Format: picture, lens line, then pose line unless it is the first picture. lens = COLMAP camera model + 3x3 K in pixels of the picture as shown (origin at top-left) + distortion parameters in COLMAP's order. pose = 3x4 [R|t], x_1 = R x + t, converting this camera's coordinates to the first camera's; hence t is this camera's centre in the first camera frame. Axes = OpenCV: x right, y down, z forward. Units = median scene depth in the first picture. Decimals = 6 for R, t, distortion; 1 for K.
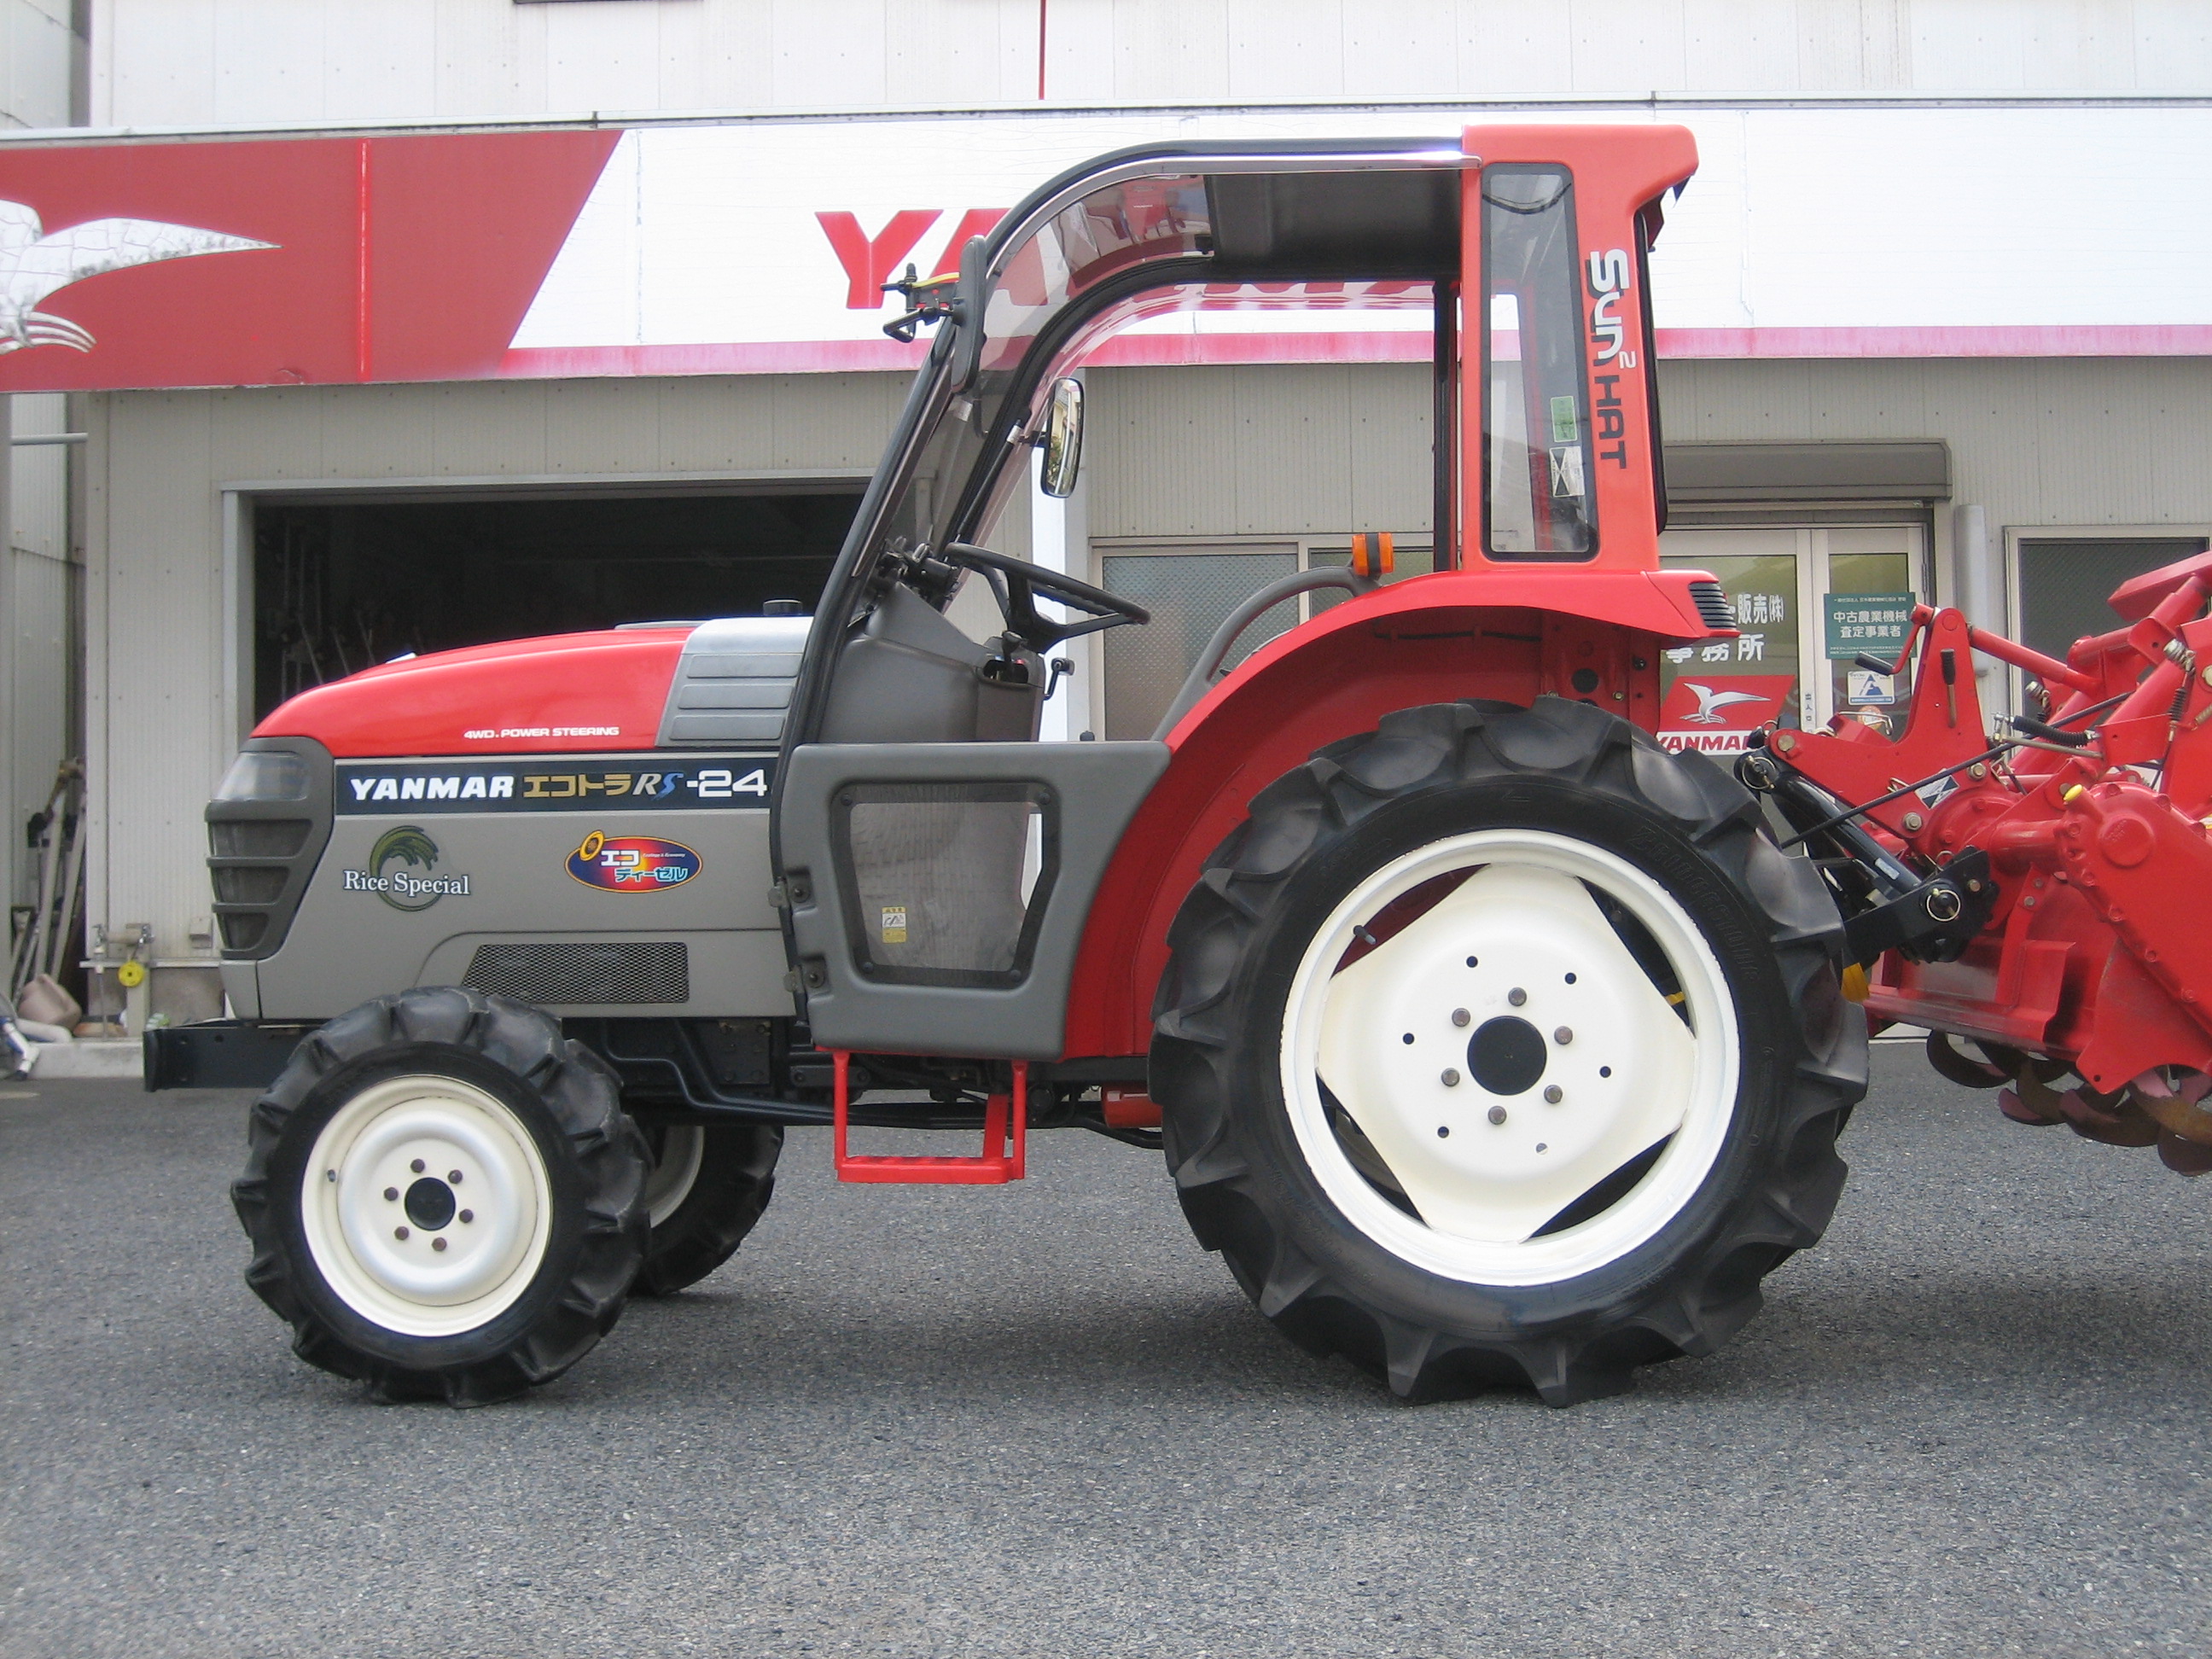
lens RADIAL K [[2833.2, 0, 1162.7], [0, 2833.2, 792.8], [0, 0, 1]] dist [-0.131690, 0.094316]
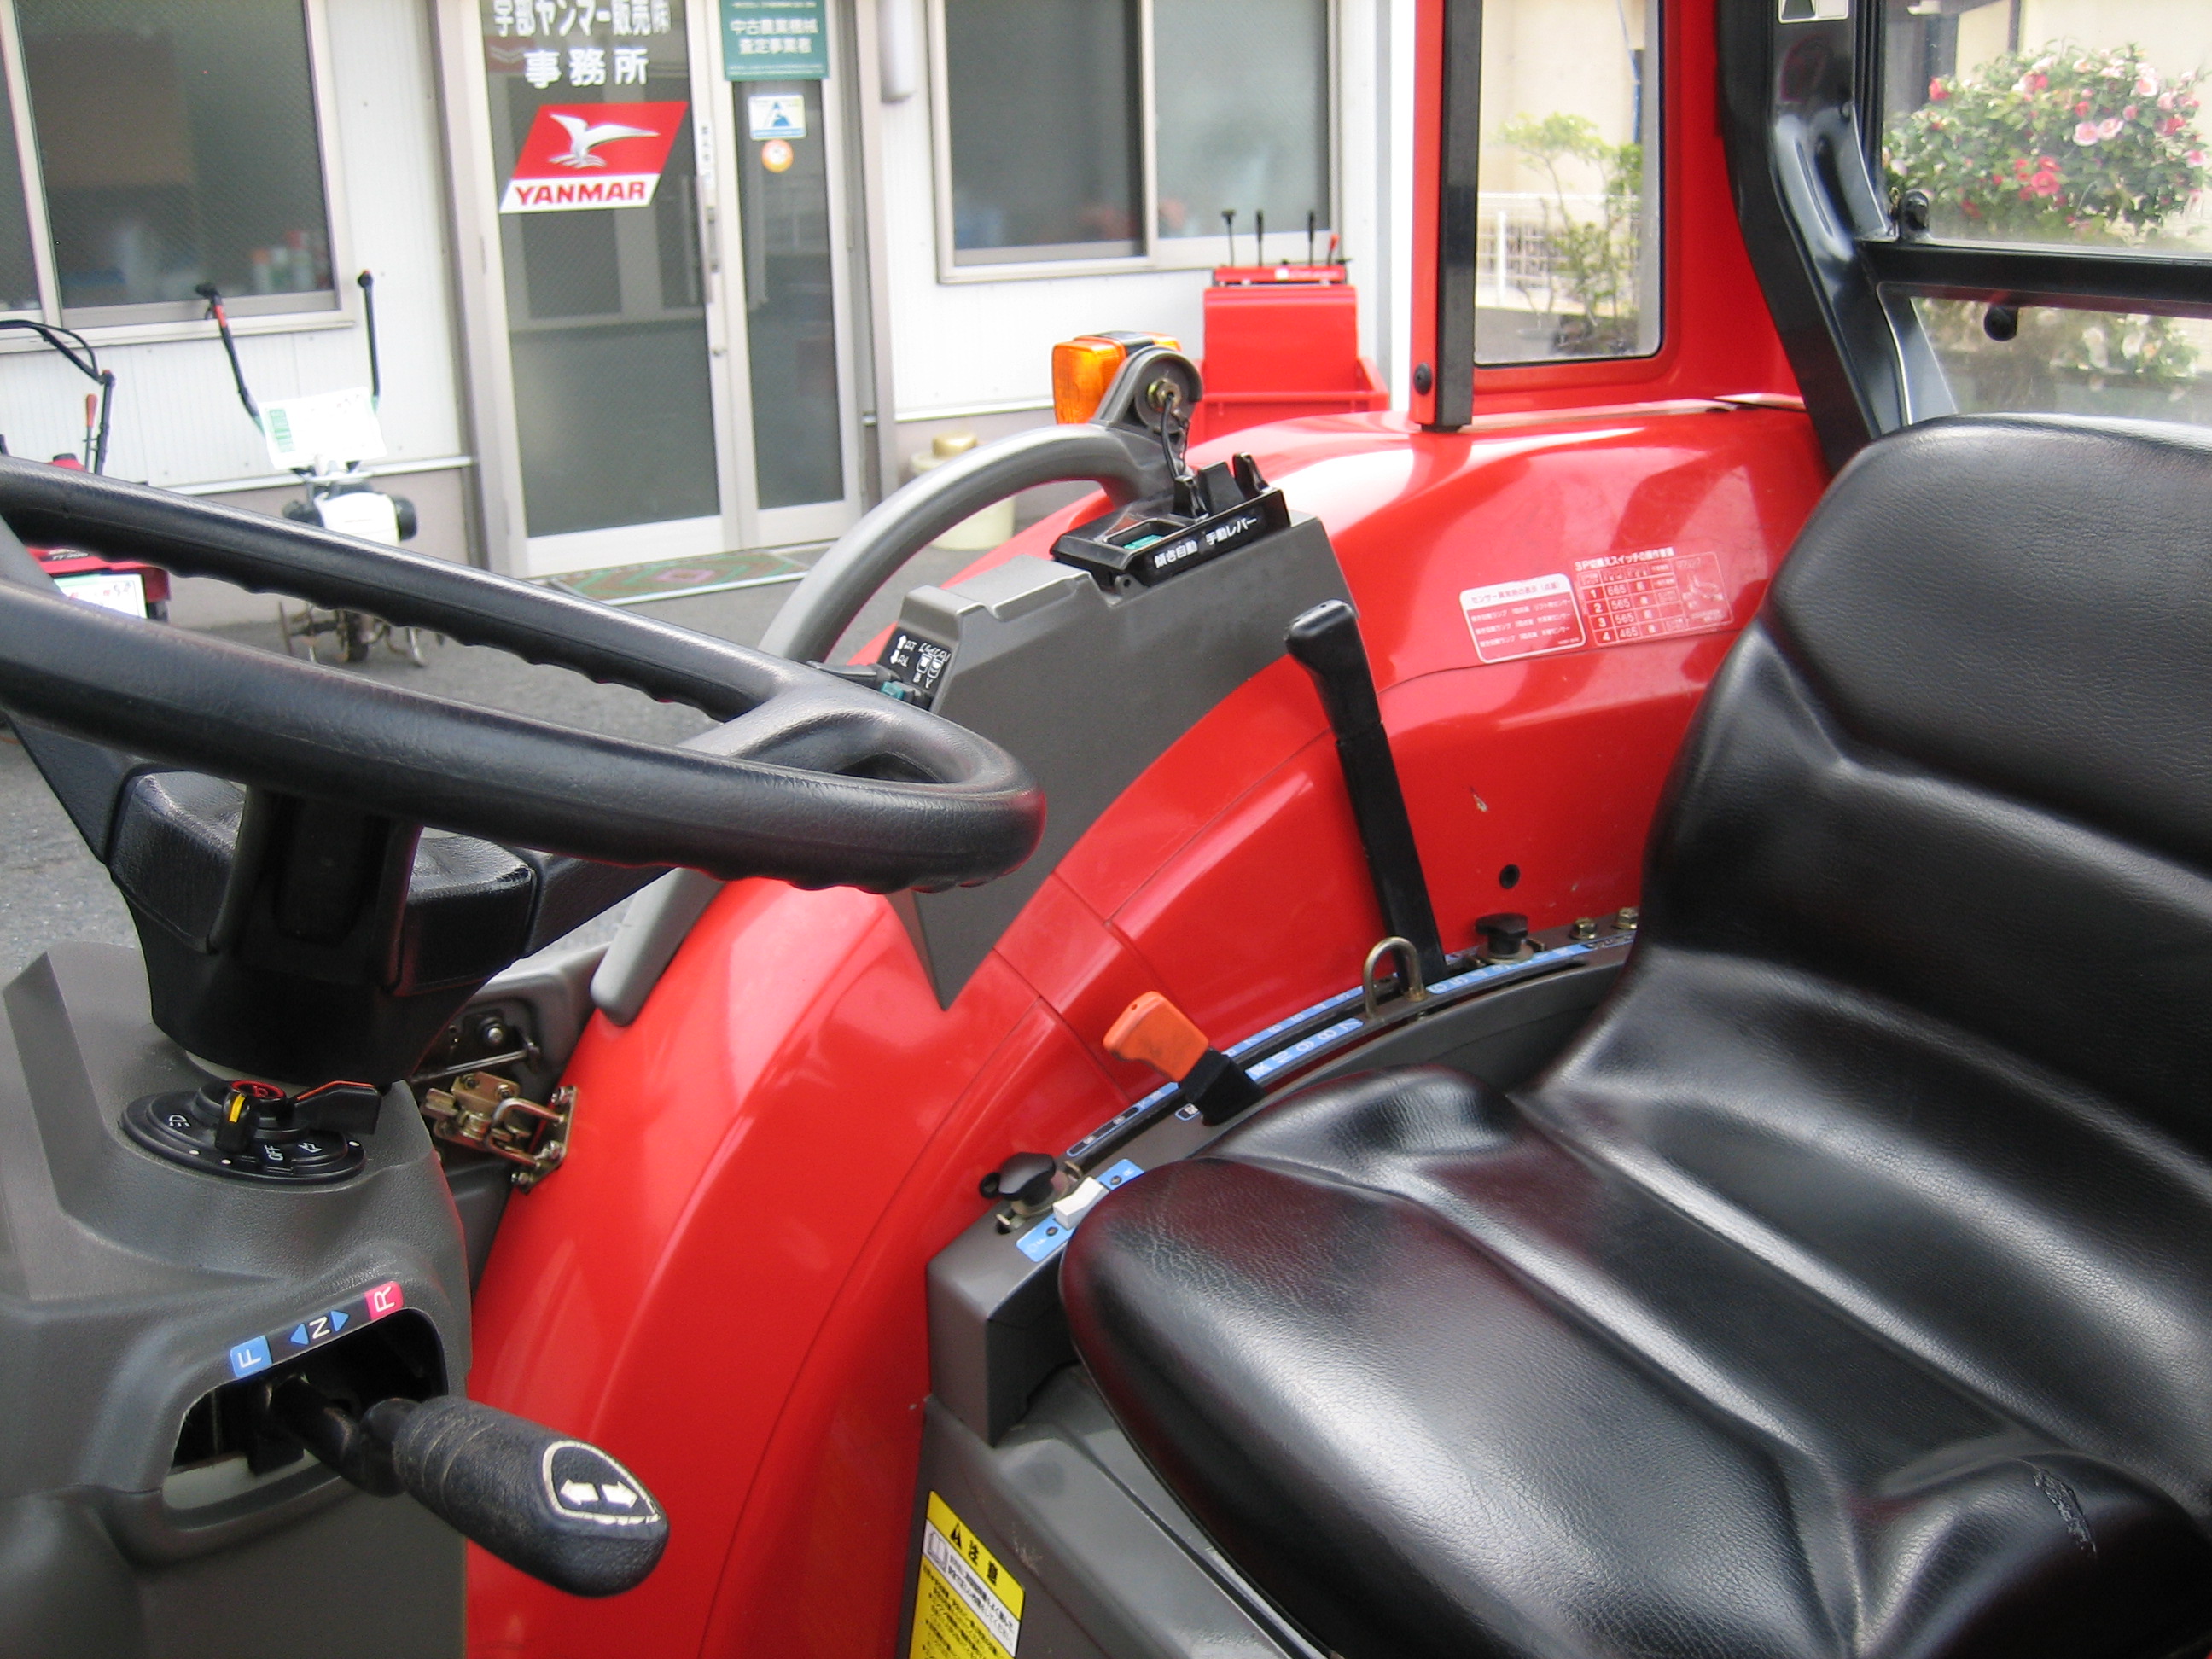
lens RADIAL K [[2300.9, 0, 1143.0], [0, 2300.9, 809.6], [0, 0, 1]] dist [-0.148705, 0.174880]
pose [[0.838402, -0.159274, 0.521263, -0.077381], [-0.005508, 0.953828, 0.300304, -0.108313], [-0.545025, -0.254646, 0.798813, 0.919751]]
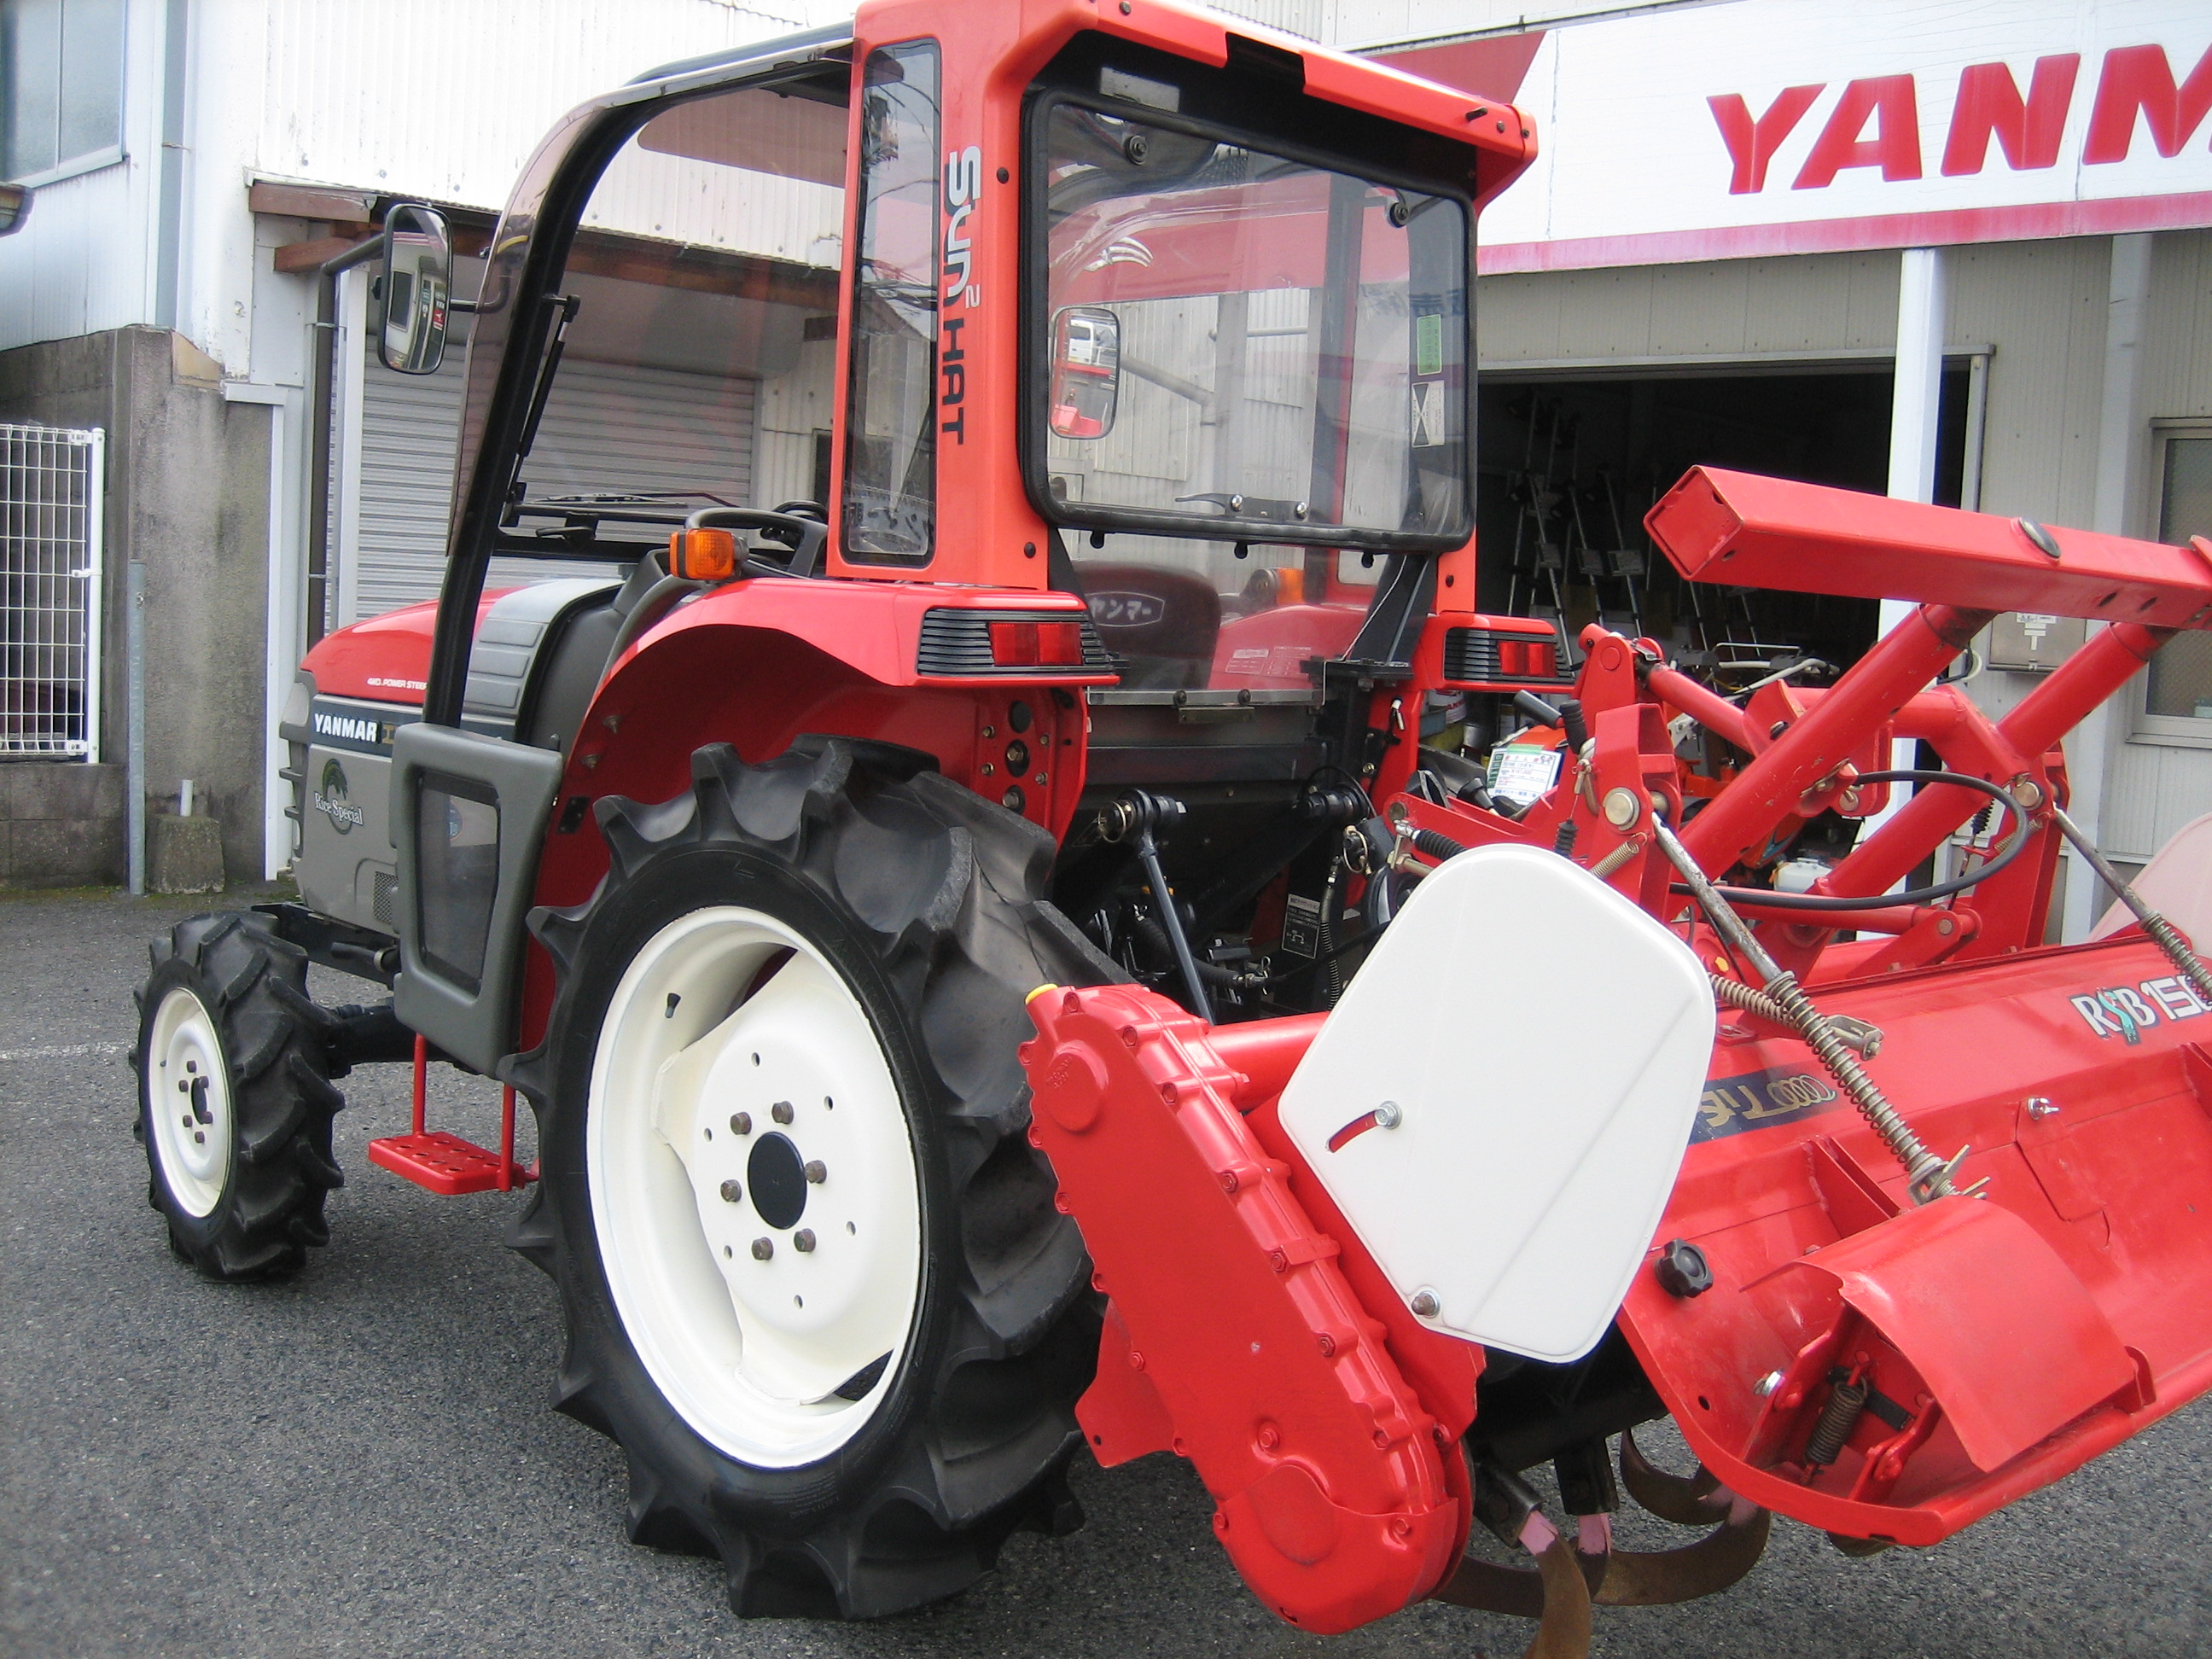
lens RADIAL K [[2300.9, 0, 1143.0], [0, 2300.9, 809.6], [0, 0, 1]] dist [-0.148705, 0.174880]
pose [[0.744470, 0.105982, -0.659190, 0.574055], [-0.038921, 0.992531, 0.115619, -0.085784], [0.666520, -0.060419, 0.743035, 0.542147]]
